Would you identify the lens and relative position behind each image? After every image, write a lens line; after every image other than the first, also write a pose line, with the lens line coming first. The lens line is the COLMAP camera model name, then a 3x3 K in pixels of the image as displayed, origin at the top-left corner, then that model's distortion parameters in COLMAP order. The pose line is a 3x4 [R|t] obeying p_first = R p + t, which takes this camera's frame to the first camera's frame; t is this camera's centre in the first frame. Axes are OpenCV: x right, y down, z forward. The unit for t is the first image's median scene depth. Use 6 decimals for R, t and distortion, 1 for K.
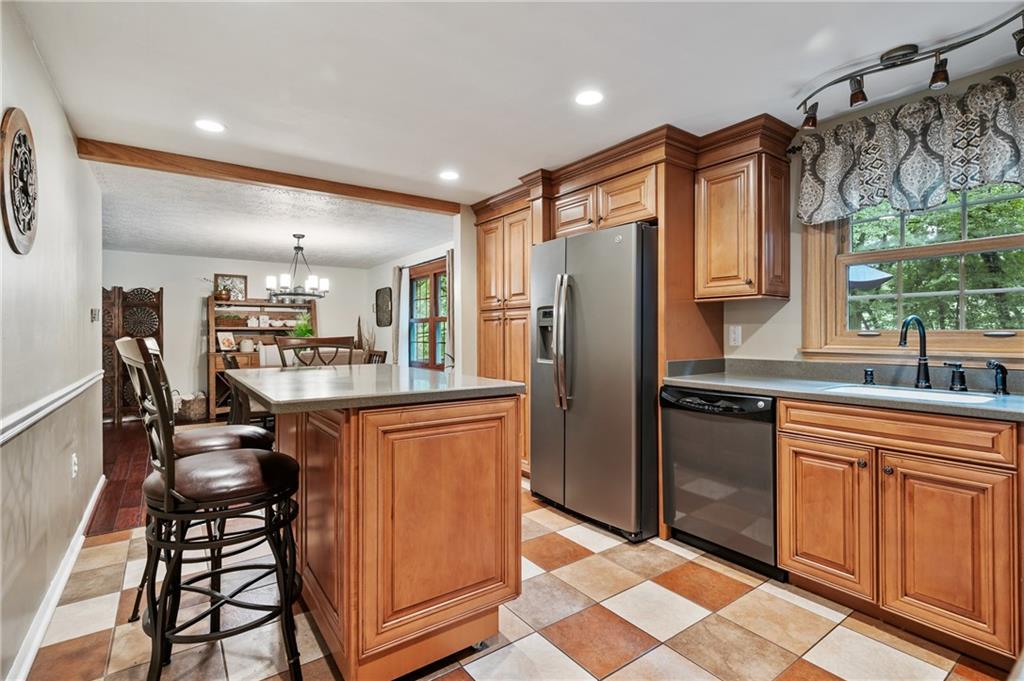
lens RADIAL K [[468.4, 0, 508.7], [0, 468.4, 334.3], [0, 0, 1]] dist [-0.000048, 0.000304]
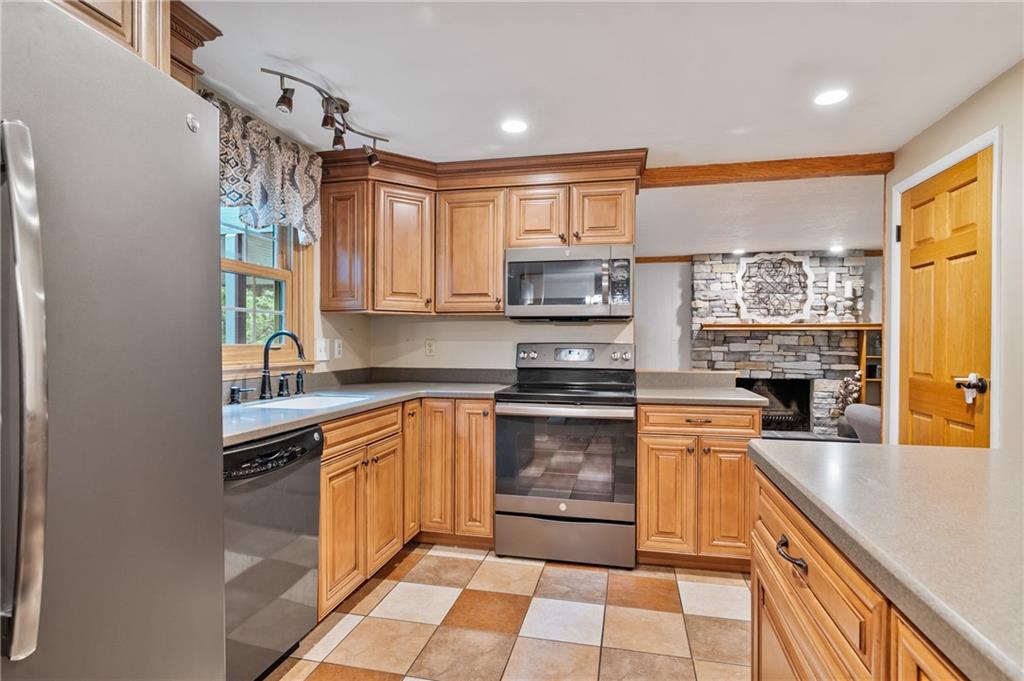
lens RADIAL K [[507.2, 0, 511.8], [0, 507.2, 347.6], [0, 0, 1]] dist [-0.000154, 0.000015]
pose [[-0.660113, -0.011712, 0.751075, -0.352532], [-0.003570, 0.999916, 0.012455, -0.016807], [-0.751158, 0.005540, -0.660099, 1.355343]]
